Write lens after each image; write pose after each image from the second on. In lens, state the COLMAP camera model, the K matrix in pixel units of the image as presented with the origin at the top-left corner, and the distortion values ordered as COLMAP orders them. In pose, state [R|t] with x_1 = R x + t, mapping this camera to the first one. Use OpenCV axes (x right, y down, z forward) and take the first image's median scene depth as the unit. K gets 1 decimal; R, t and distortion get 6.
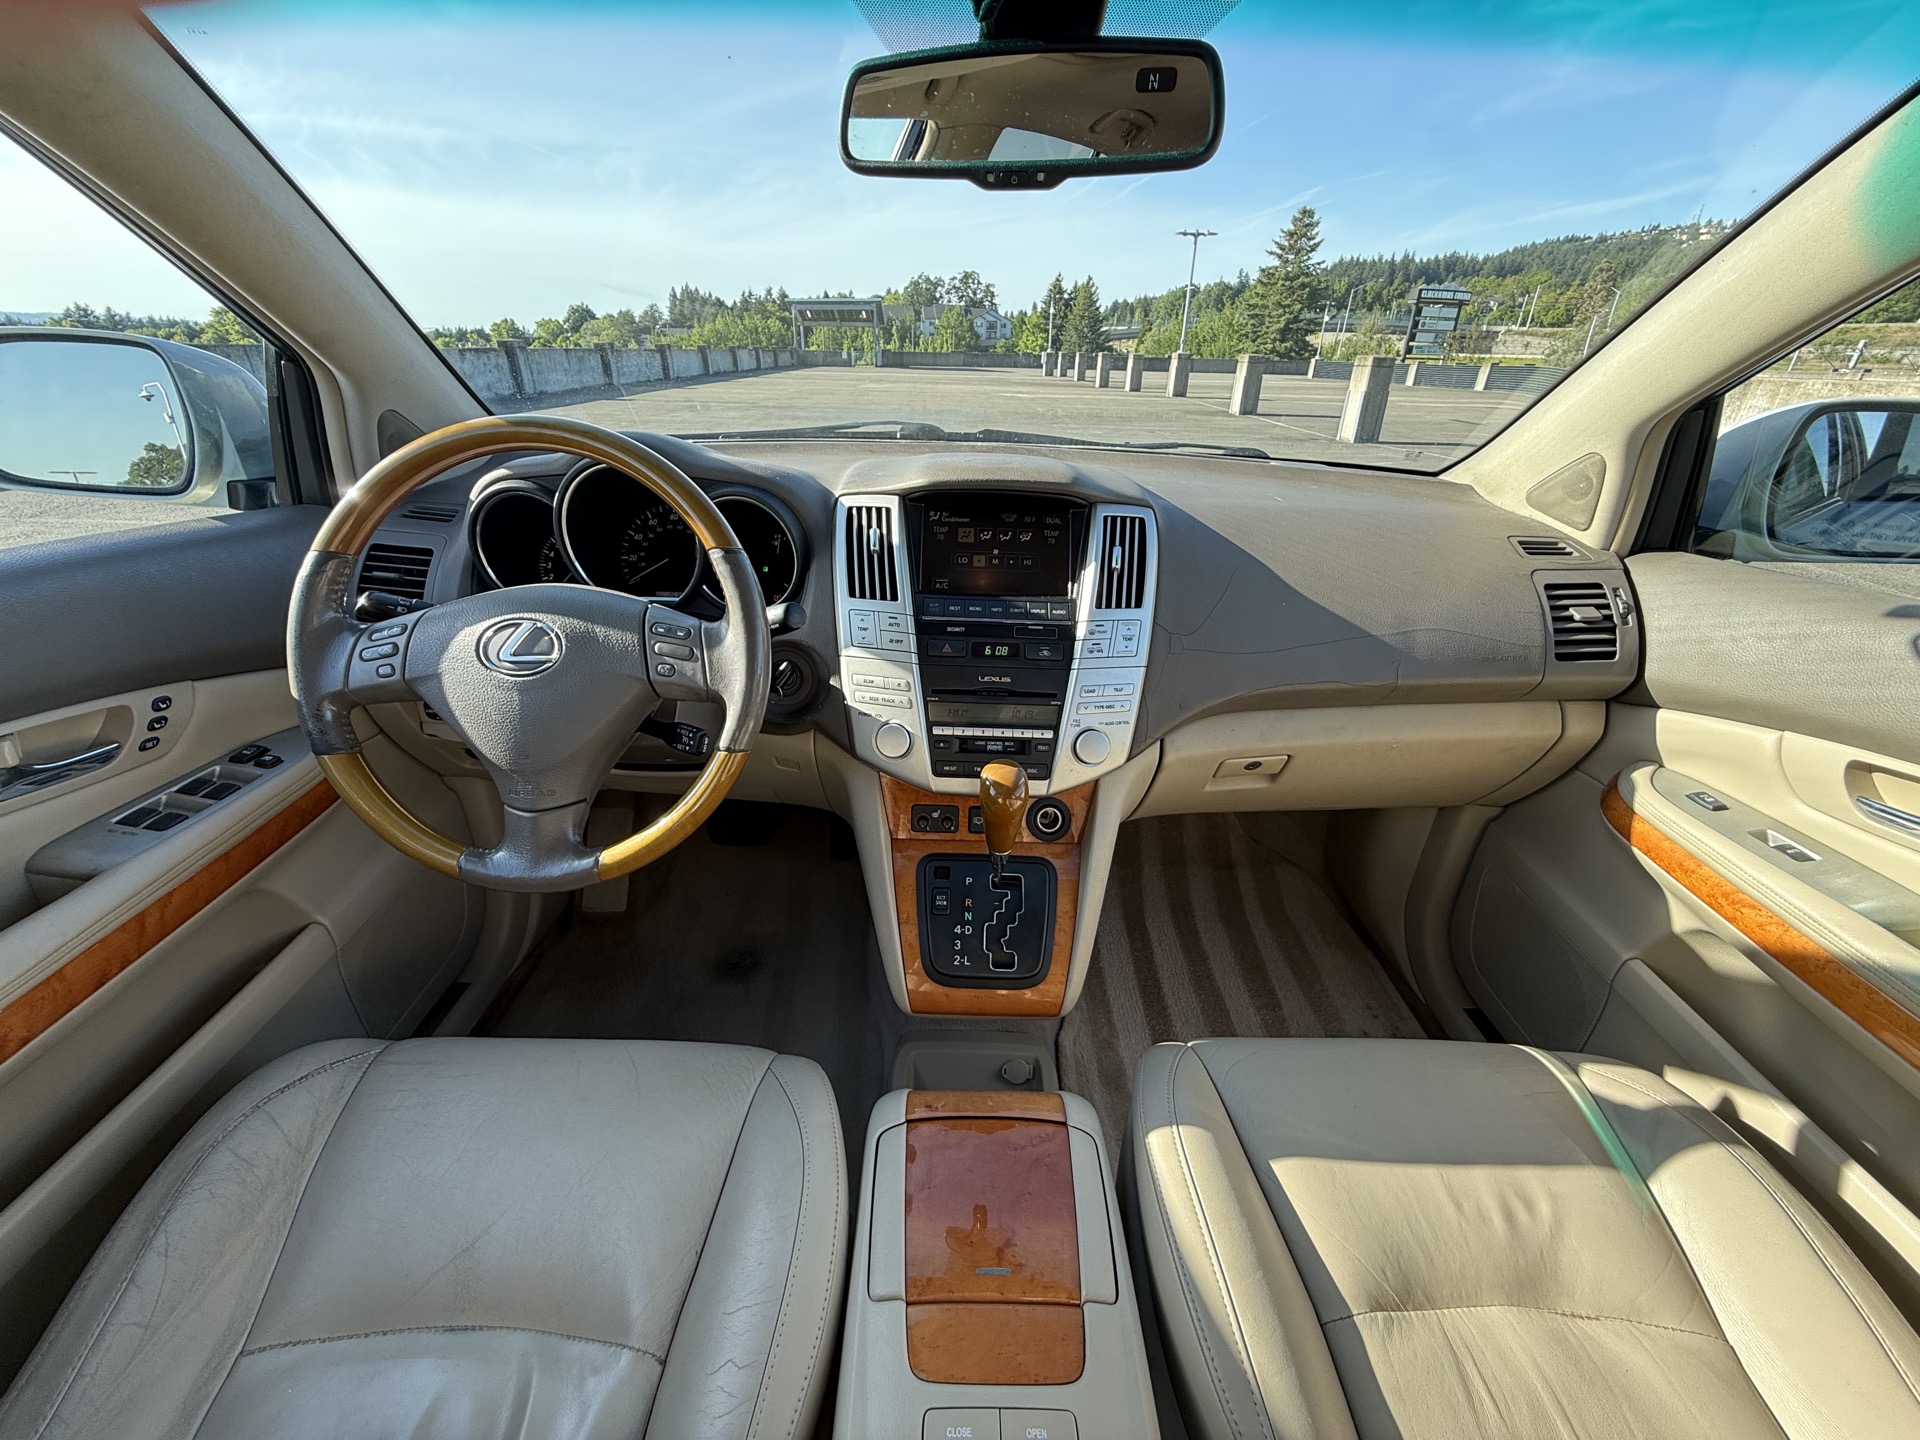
lens RADIAL K [[770.5, 0, 954.6], [0, 770.5, 739.6], [0, 0, 1]] dist [0.012507, -0.015577]
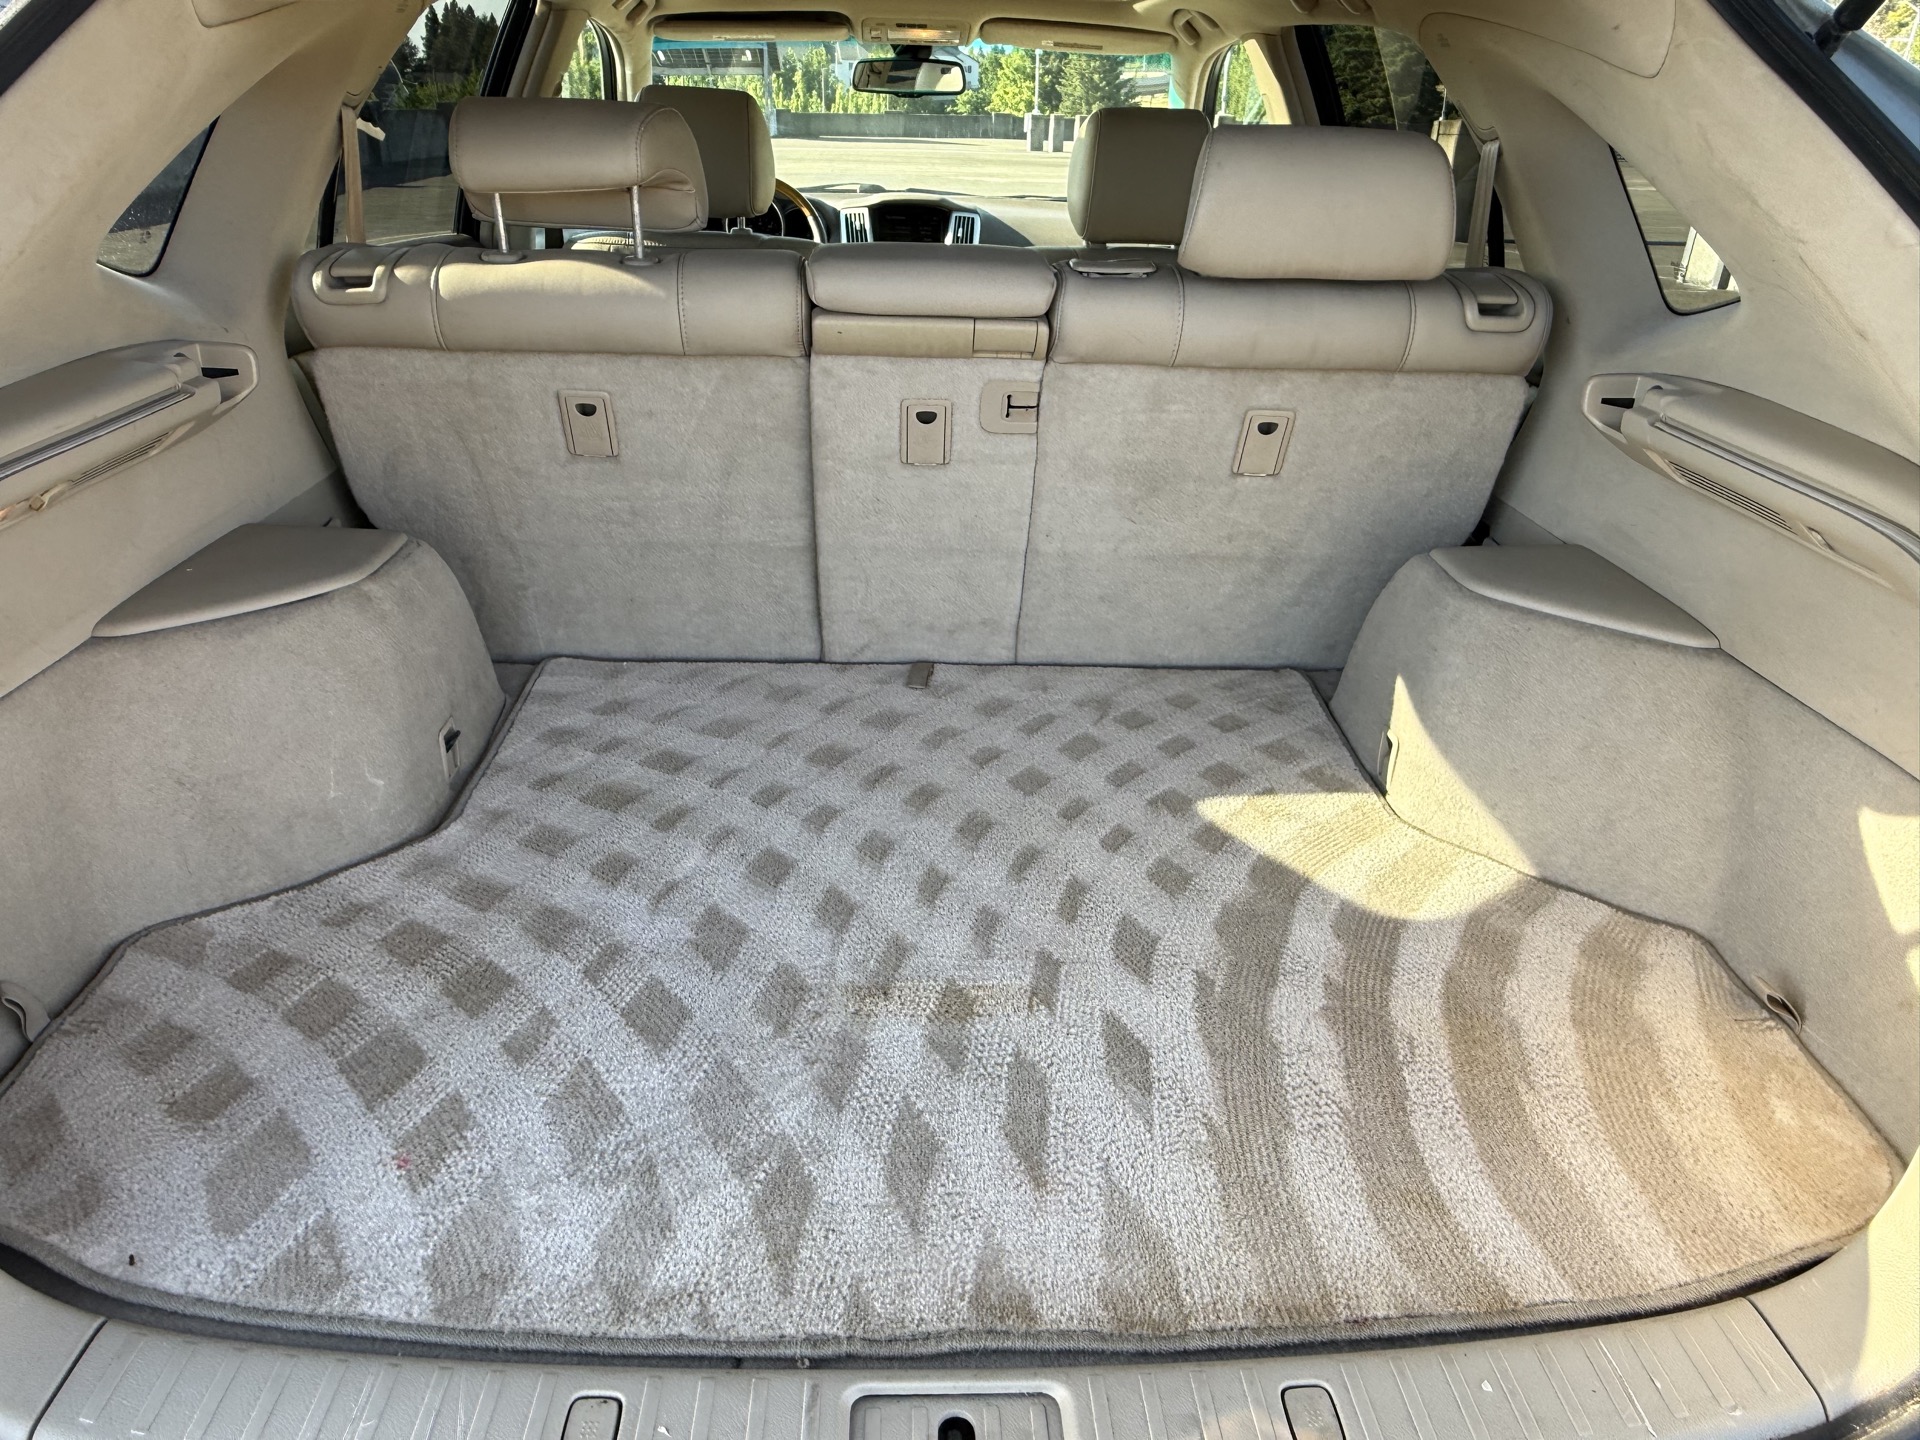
lens RADIAL K [[1254.2, 0, 960.0], [0, 1254.2, 720.0], [0, 0, 1]] dist [0.019914, -0.000012]
pose [[0.998750, -0.024076, 0.043805, 0.002493], [0.024737, 0.999587, -0.014618, 1.237033], [-0.043435, 0.015683, 0.998933, -2.668197]]
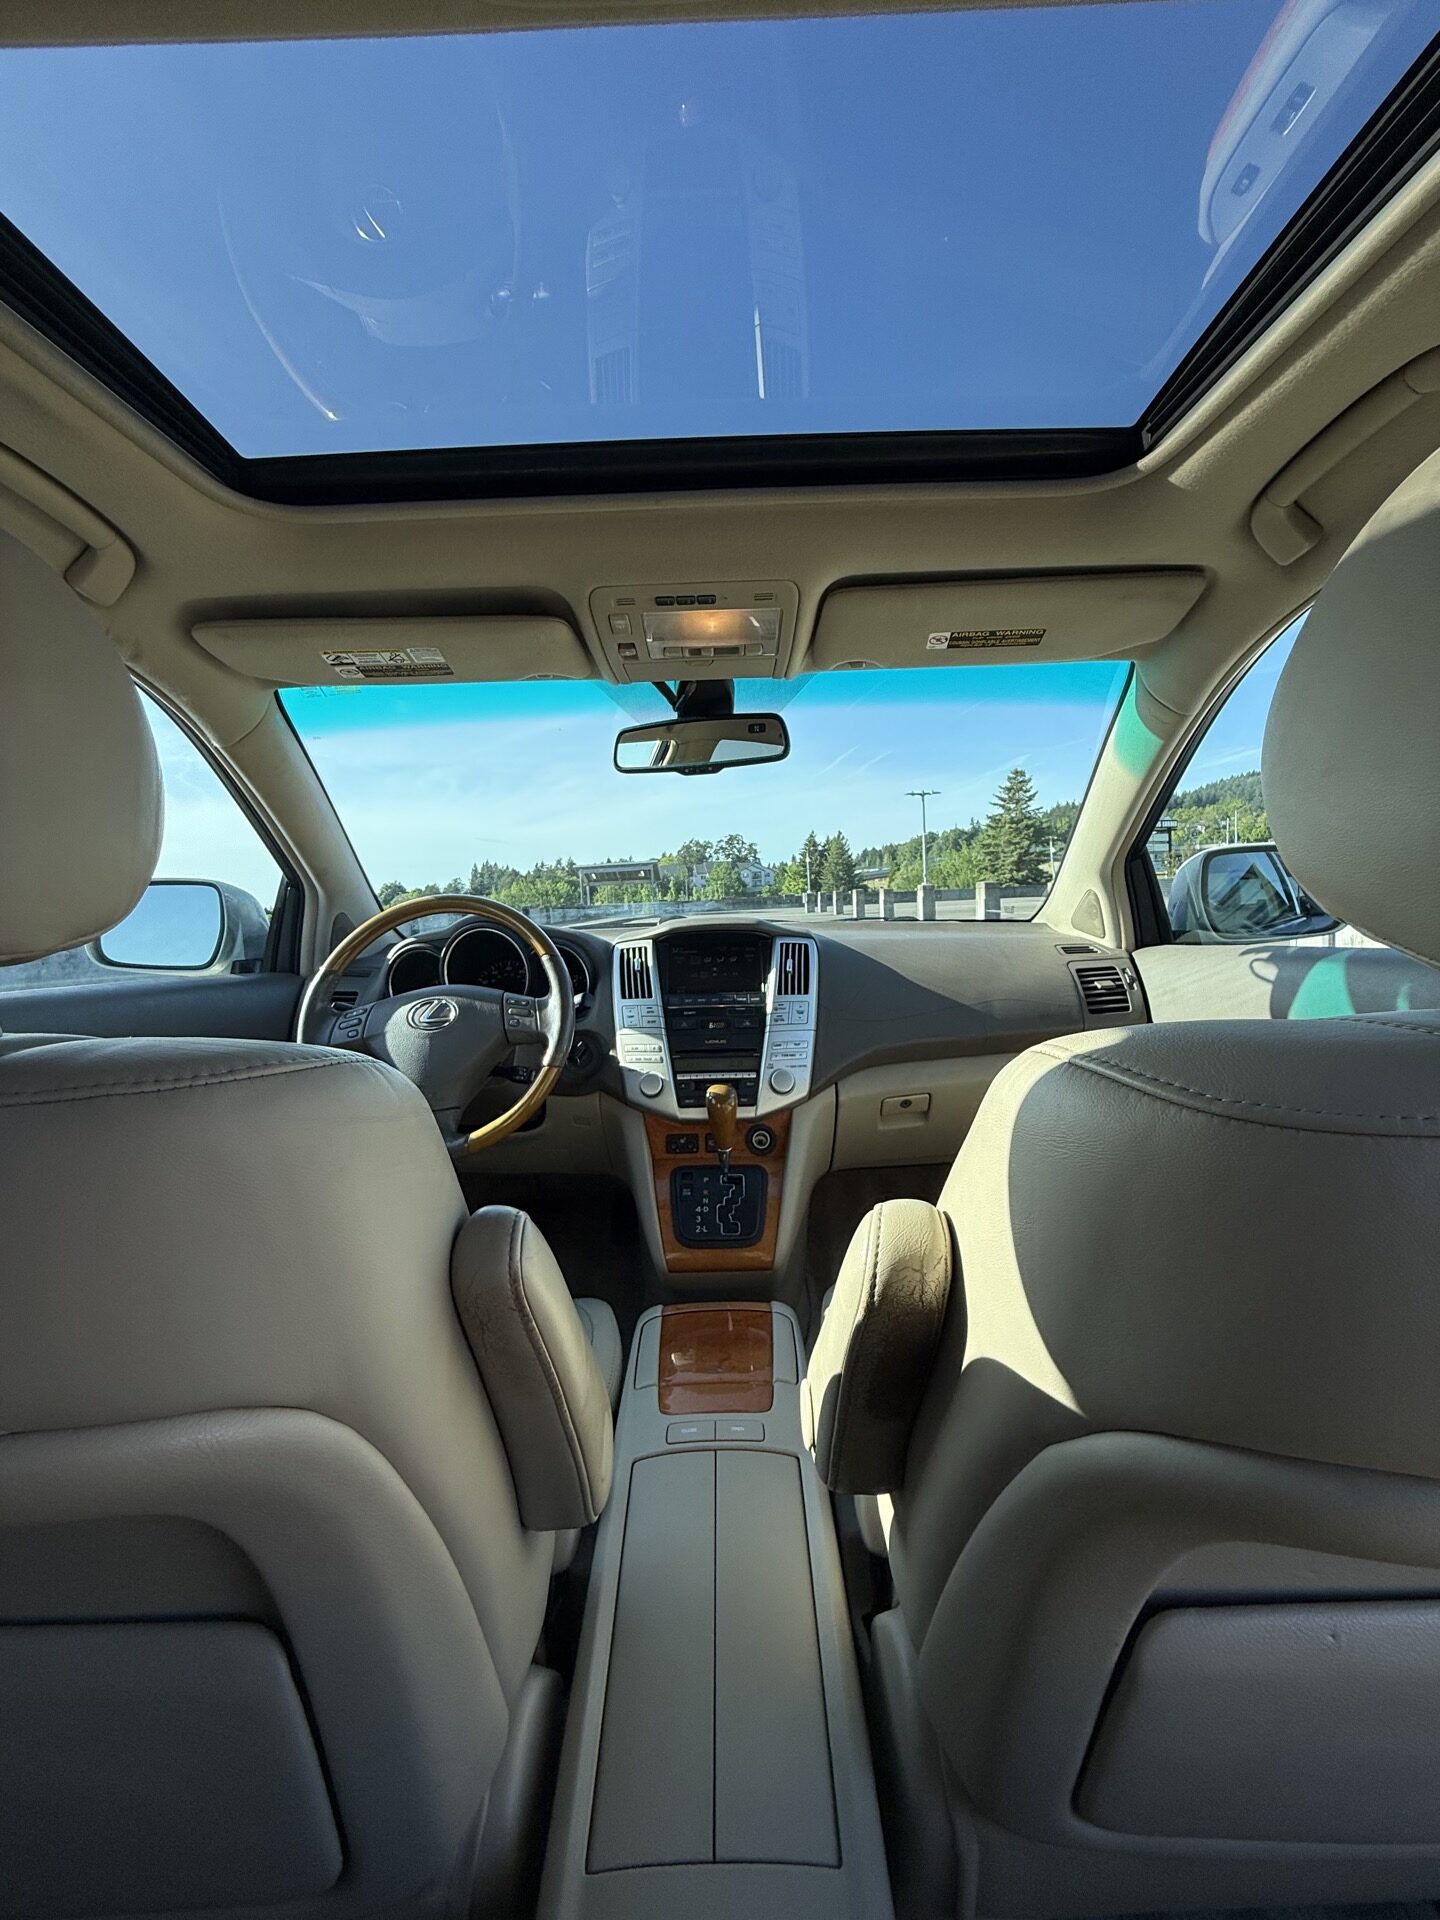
lens RADIAL K [[780.2, 0, 720.0], [0, 780.2, 960.0], [0, 0, 1]] dist [0.011385, -0.000006]
pose [[0.997968, -0.062703, -0.011291, 0.081692], [0.053784, 0.924126, -0.378282, 0.334388], [0.034154, 0.376907, 0.925621, -0.470806]]
